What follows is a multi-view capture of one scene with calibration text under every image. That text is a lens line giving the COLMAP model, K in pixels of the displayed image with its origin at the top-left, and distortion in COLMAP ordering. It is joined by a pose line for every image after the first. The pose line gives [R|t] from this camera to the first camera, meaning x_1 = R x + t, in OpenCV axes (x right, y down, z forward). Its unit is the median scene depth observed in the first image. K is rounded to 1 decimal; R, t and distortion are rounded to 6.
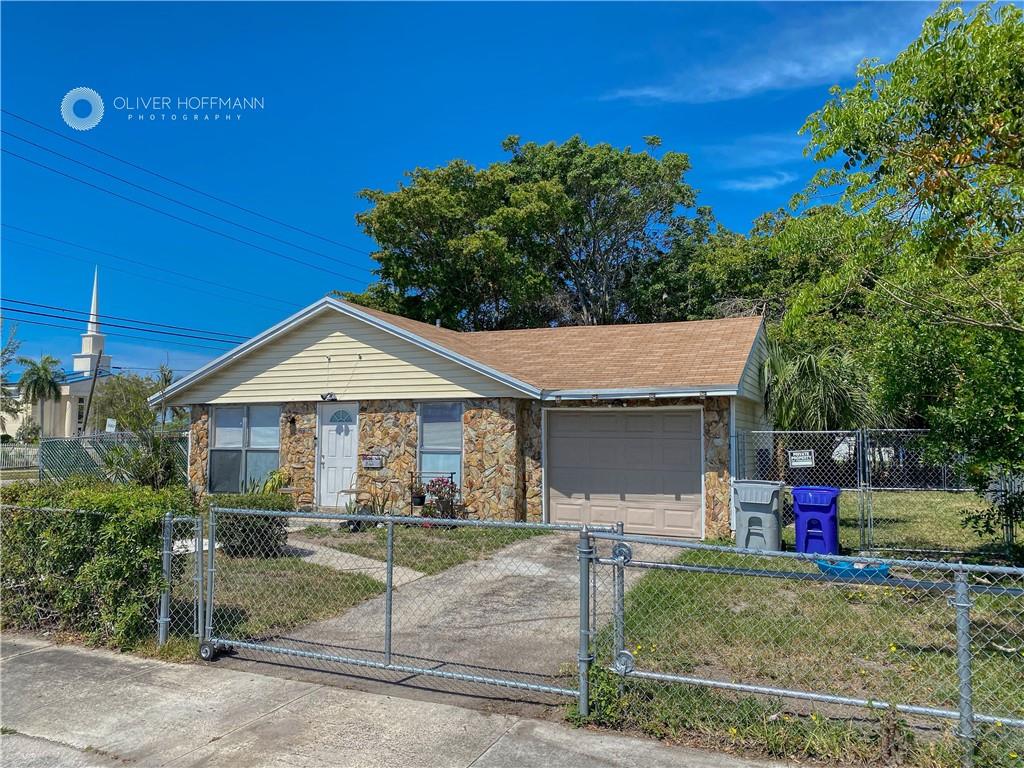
lens RADIAL K [[779.1, 0, 512.0], [0, 779.1, 384.0], [0, 0, 1]] dist [0.108671, -0.000923]
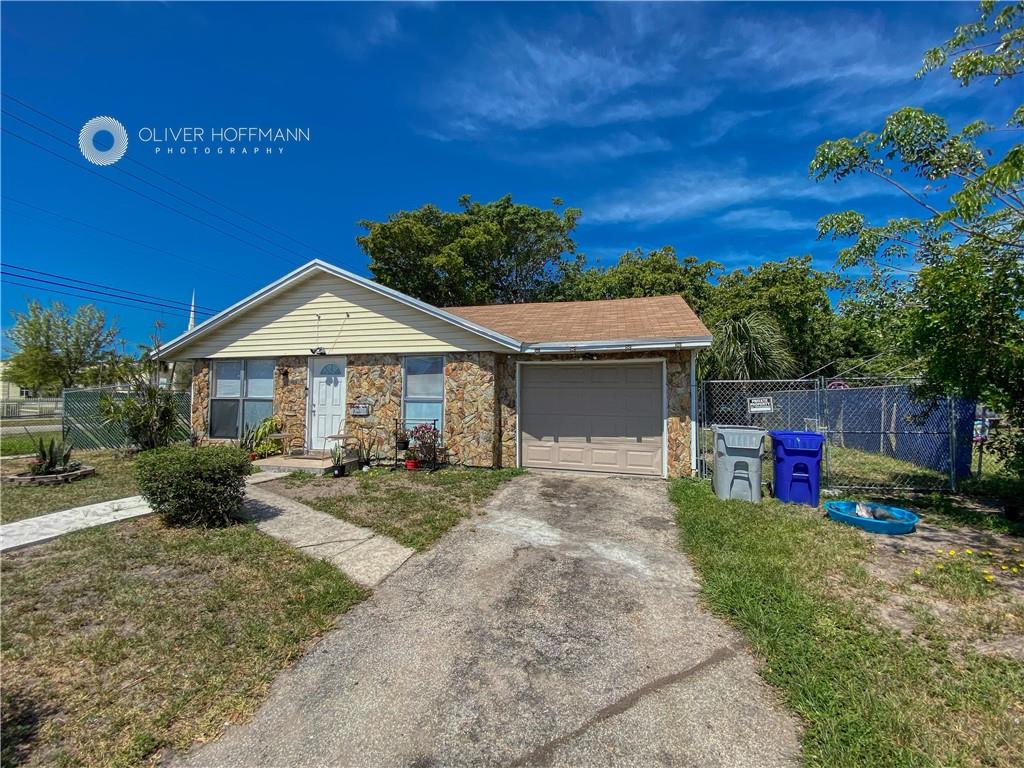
lens RADIAL K [[405.3, 0, 517.6], [0, 405.3, 378.7], [0, 0, 1]] dist [0.033114, 0.000013]
pose [[0.986775, 0.007098, 0.161943, -0.052301], [-0.011475, 0.999593, 0.026106, 0.038415], [-0.161692, -0.027619, 0.986455, 0.403766]]
